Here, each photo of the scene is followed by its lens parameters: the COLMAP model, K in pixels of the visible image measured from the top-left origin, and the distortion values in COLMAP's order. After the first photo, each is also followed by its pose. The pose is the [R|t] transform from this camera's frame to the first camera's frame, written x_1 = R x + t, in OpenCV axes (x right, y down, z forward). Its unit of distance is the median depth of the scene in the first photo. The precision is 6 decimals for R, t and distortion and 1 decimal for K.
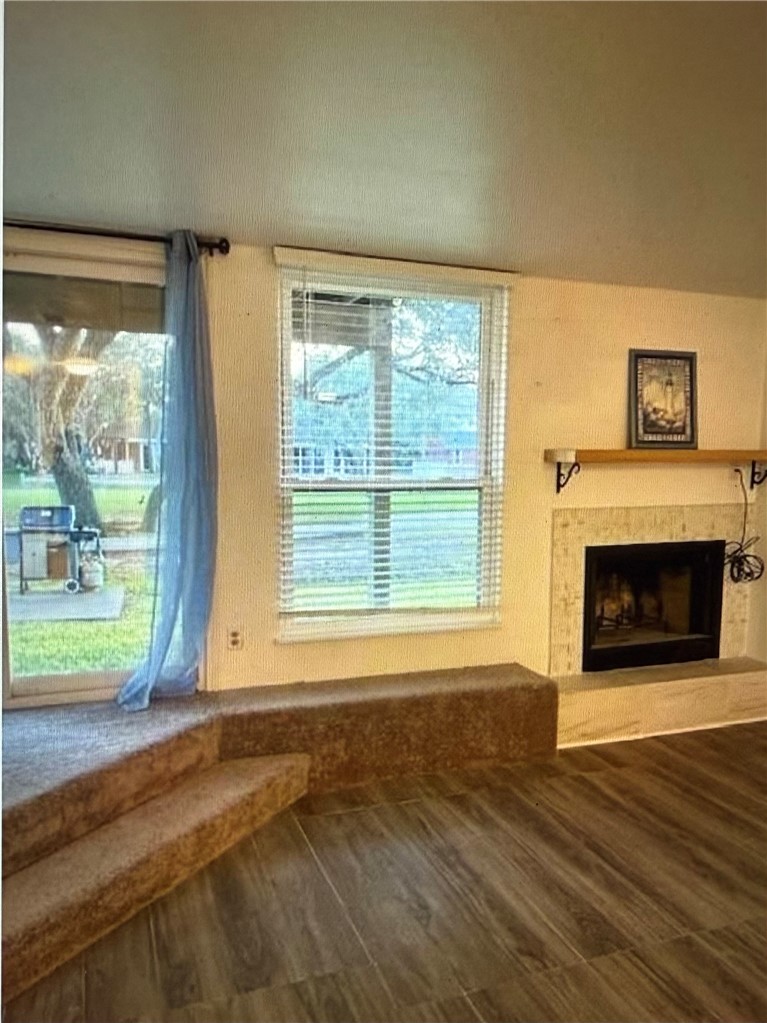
lens RADIAL K [[766.5, 0, 387.2], [0, 766.5, 522.0], [0, 0, 1]] dist [0.014246, -0.030117]
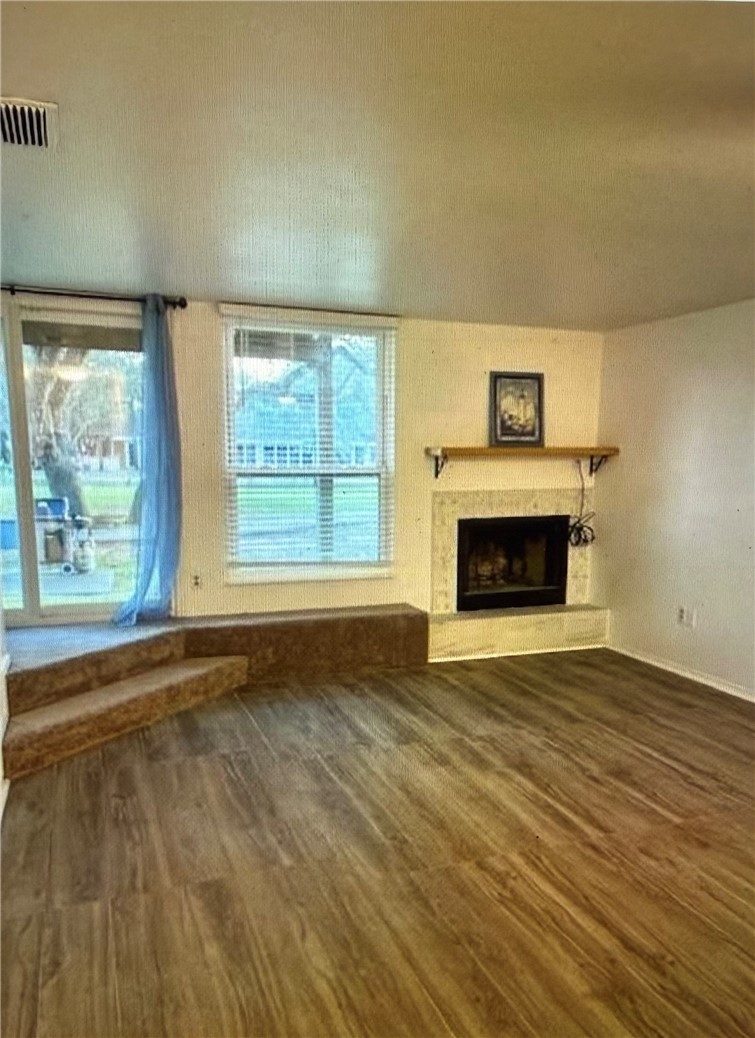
lens RADIAL K [[784.8, 0, 394.8], [0, 784.8, 572.1], [0, 0, 1]] dist [-0.006873, 0.000613]
pose [[0.999846, -0.000331, 0.017552, 0.123381], [-0.000780, 0.997997, 0.063258, 0.039084], [-0.017538, -0.063262, 0.997843, -0.391419]]
